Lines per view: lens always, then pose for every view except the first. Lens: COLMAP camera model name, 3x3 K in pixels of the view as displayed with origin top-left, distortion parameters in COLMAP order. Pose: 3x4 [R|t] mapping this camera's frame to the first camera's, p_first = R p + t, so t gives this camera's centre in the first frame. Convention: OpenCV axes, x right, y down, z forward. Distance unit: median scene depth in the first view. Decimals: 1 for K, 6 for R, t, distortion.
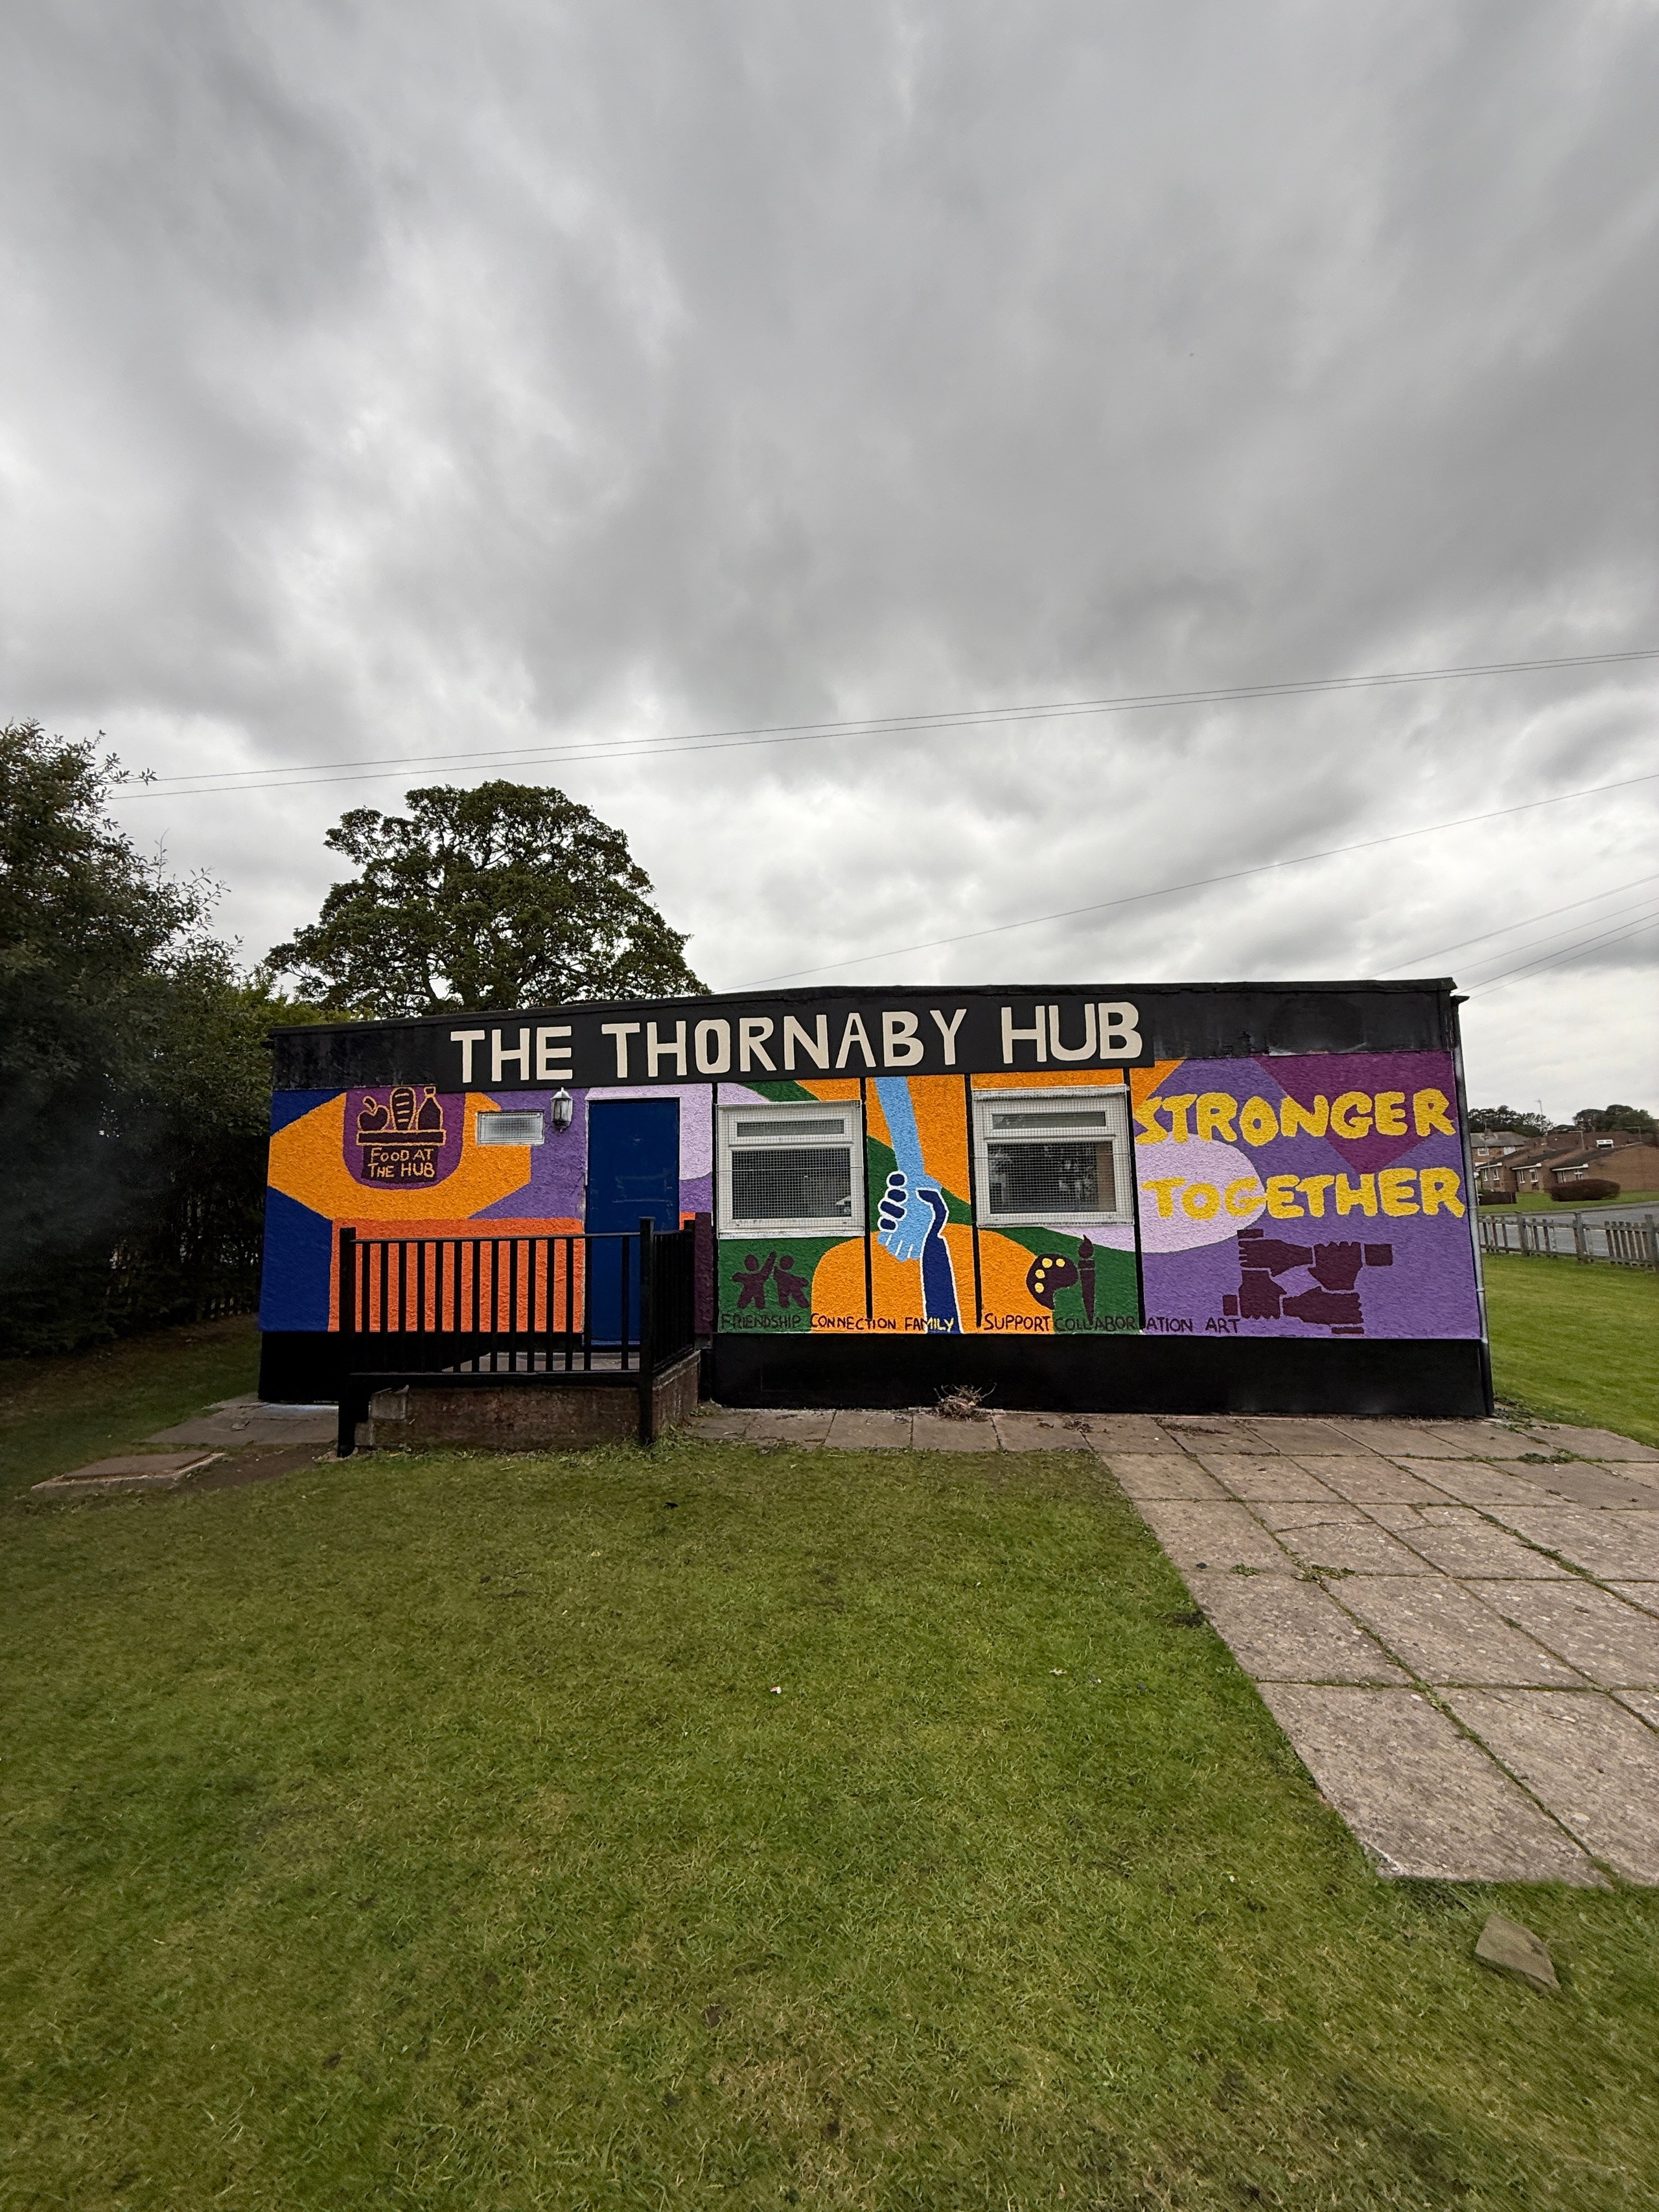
lens RADIAL K [[878.9, 0, 825.9], [0, 878.9, 1105.1], [0, 0, 1]] dist [0.001664, -0.000720]
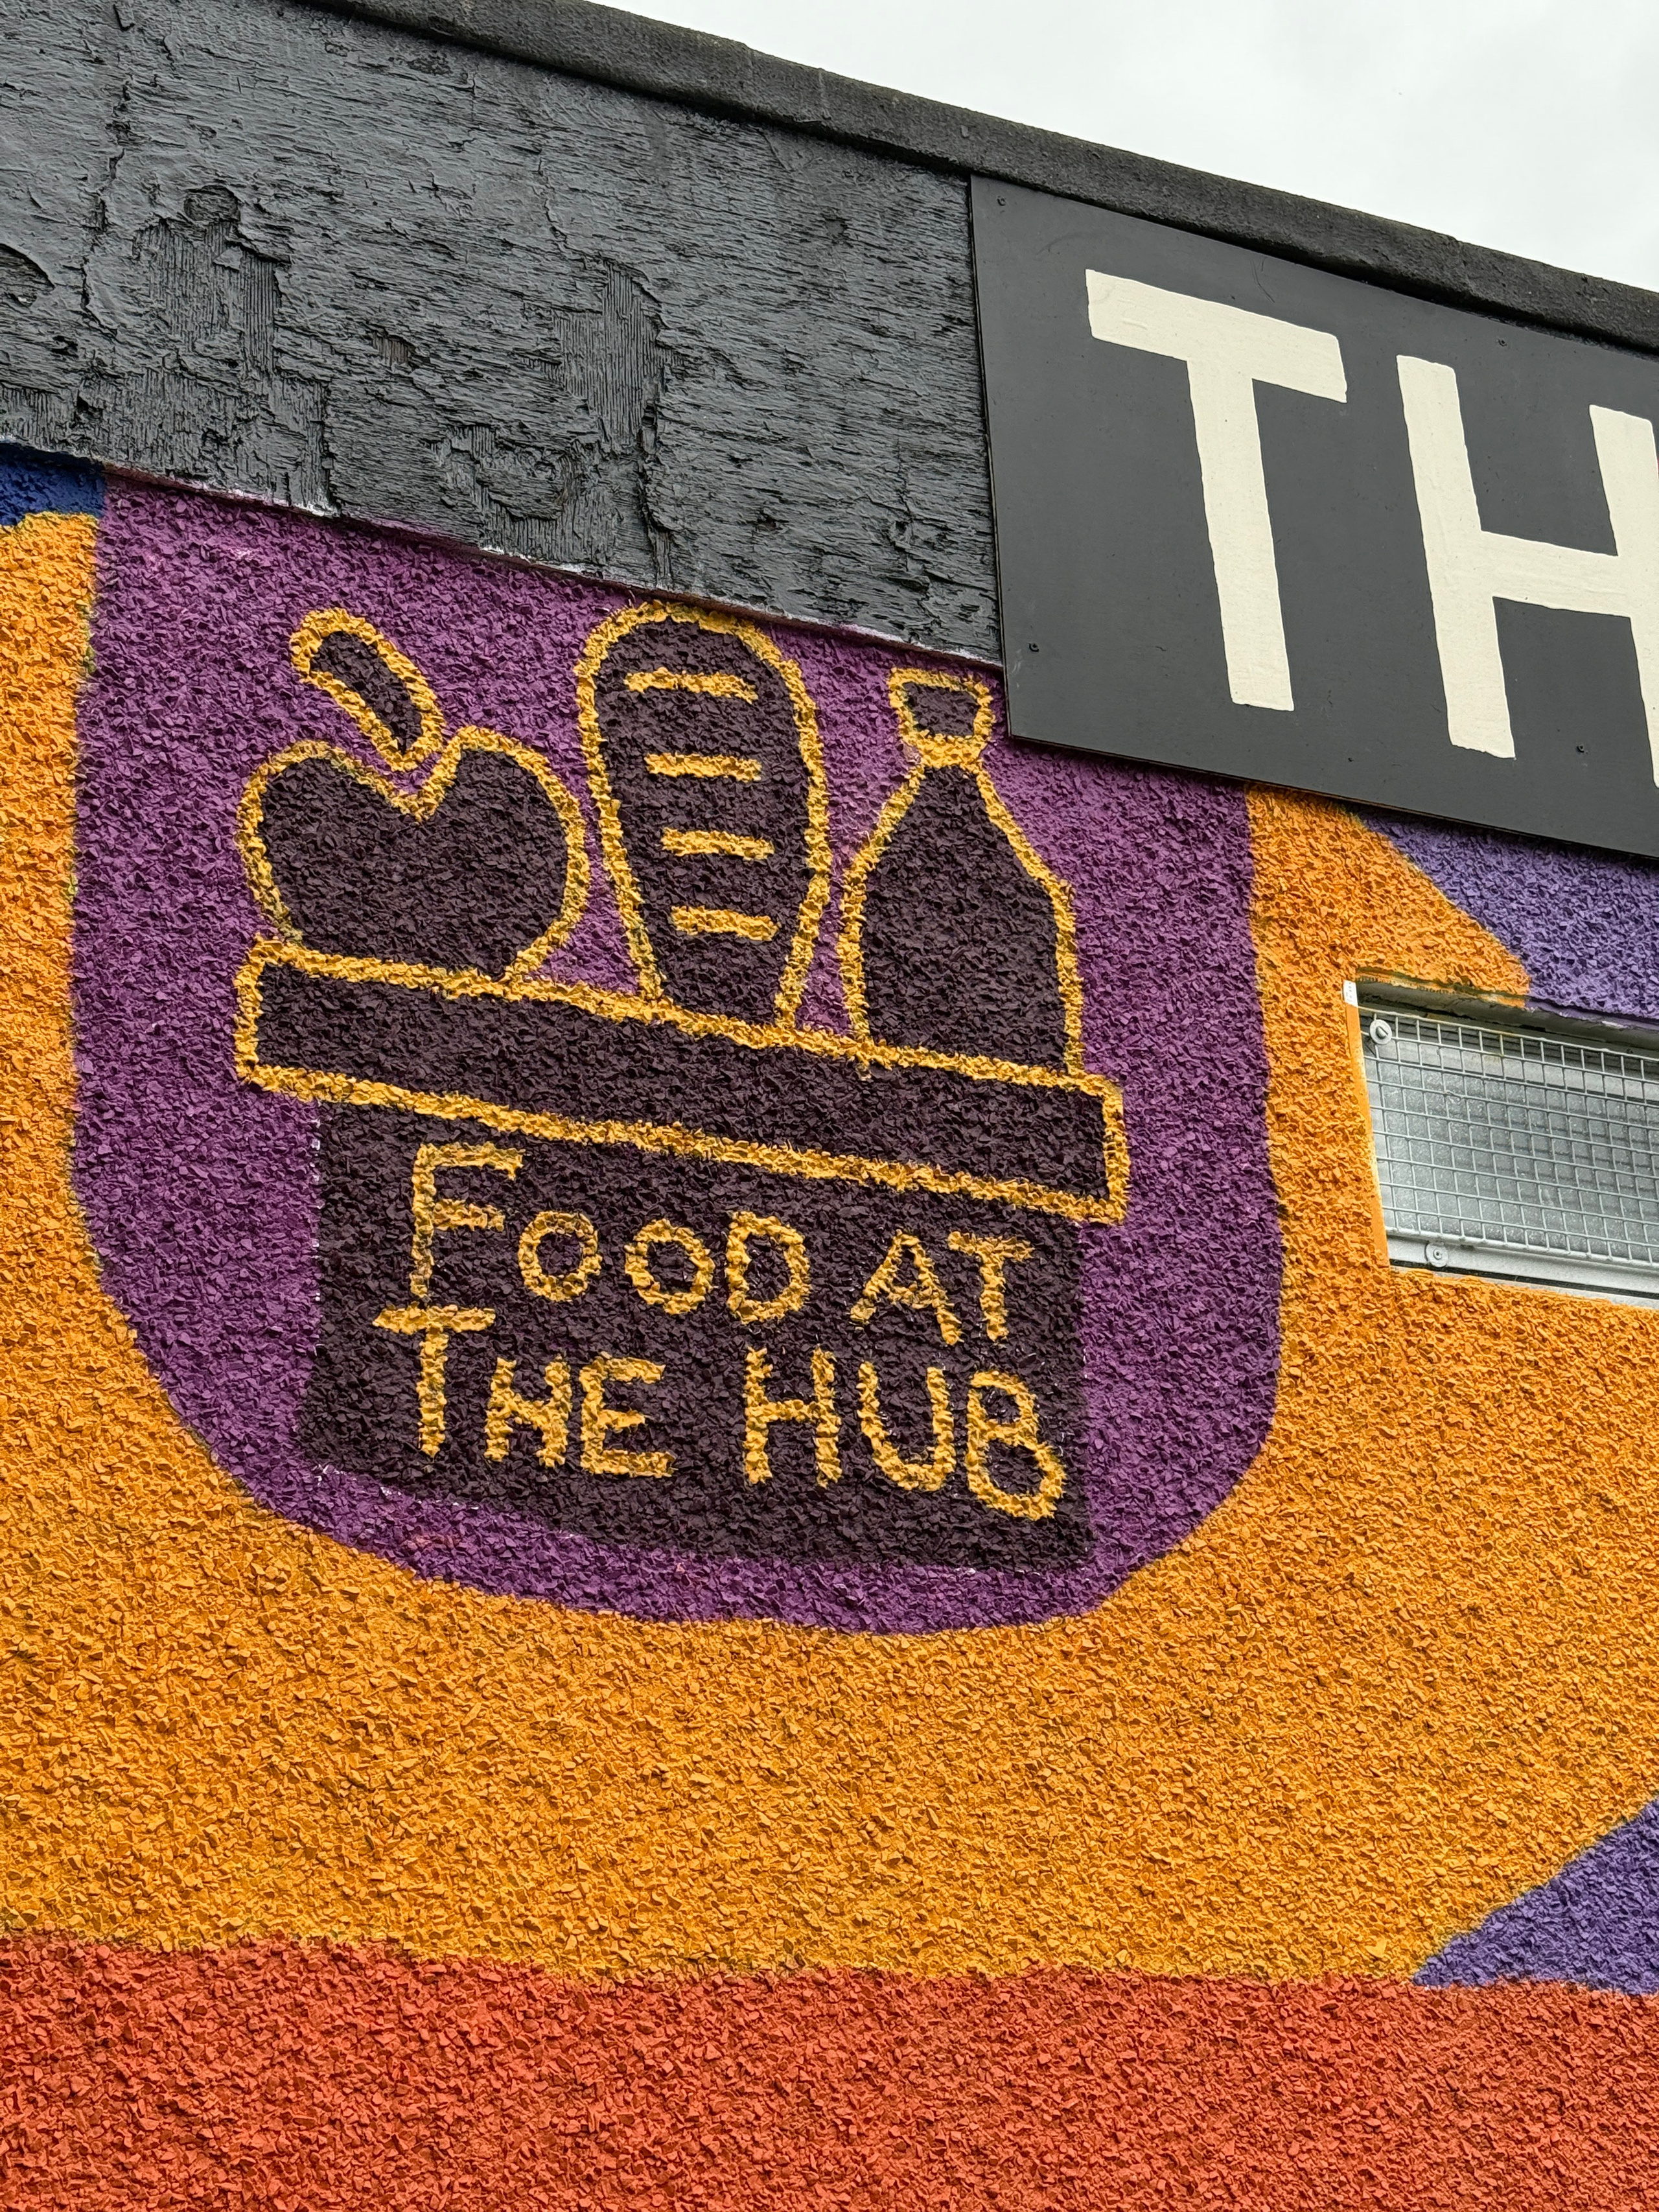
lens RADIAL K [[3140.0, 0, 829.5], [0, 3140.0, 1106.0], [0, 0, 1]] dist [0.165358, -0.173141]
pose [[0.833571, 0.173518, 0.524453, -0.697095], [-0.034556, 0.963906, -0.263990, 0.138205], [-0.551331, 0.201932, 0.809480, 0.764923]]
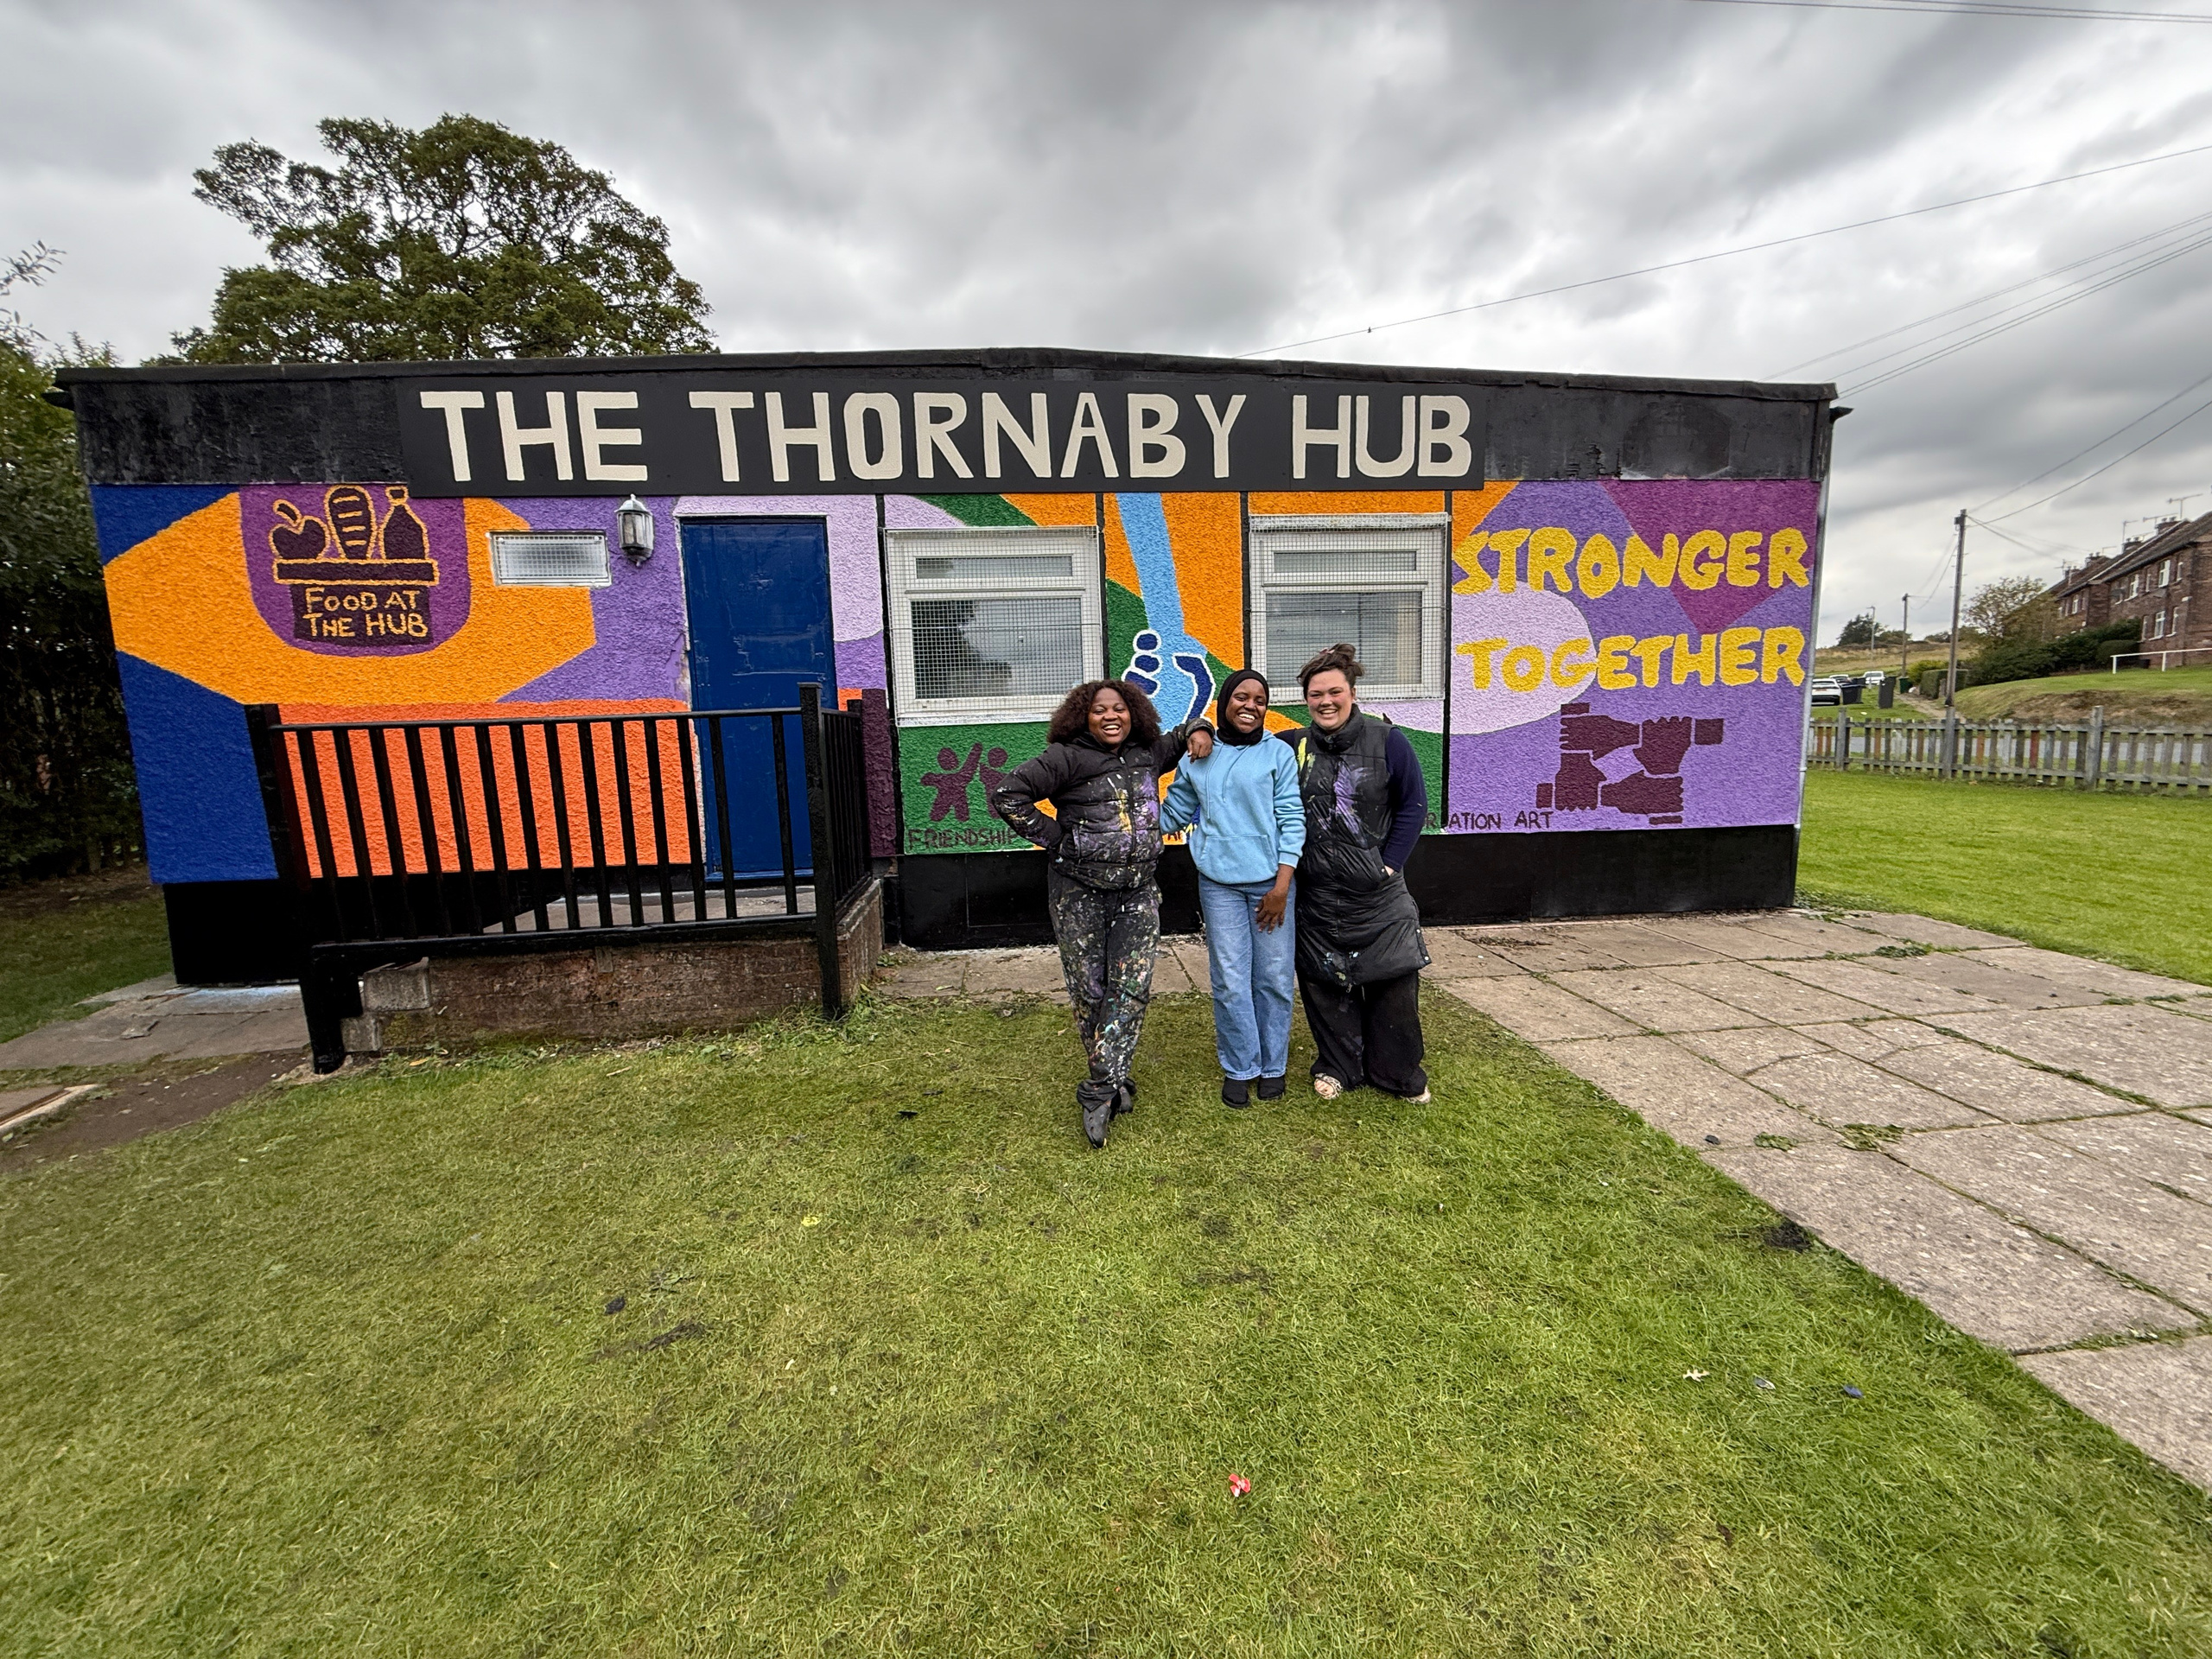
lens RADIAL K [[878.9, 0, 1103.0], [0, 878.9, 831.1], [0, 0, 1]] dist [0.001664, -0.000720]
pose [[0.978069, -0.037539, 0.204871, -0.111099], [-0.011047, 0.972890, 0.231006, 0.070227], [-0.207989, -0.228203, 0.951138, 0.279156]]
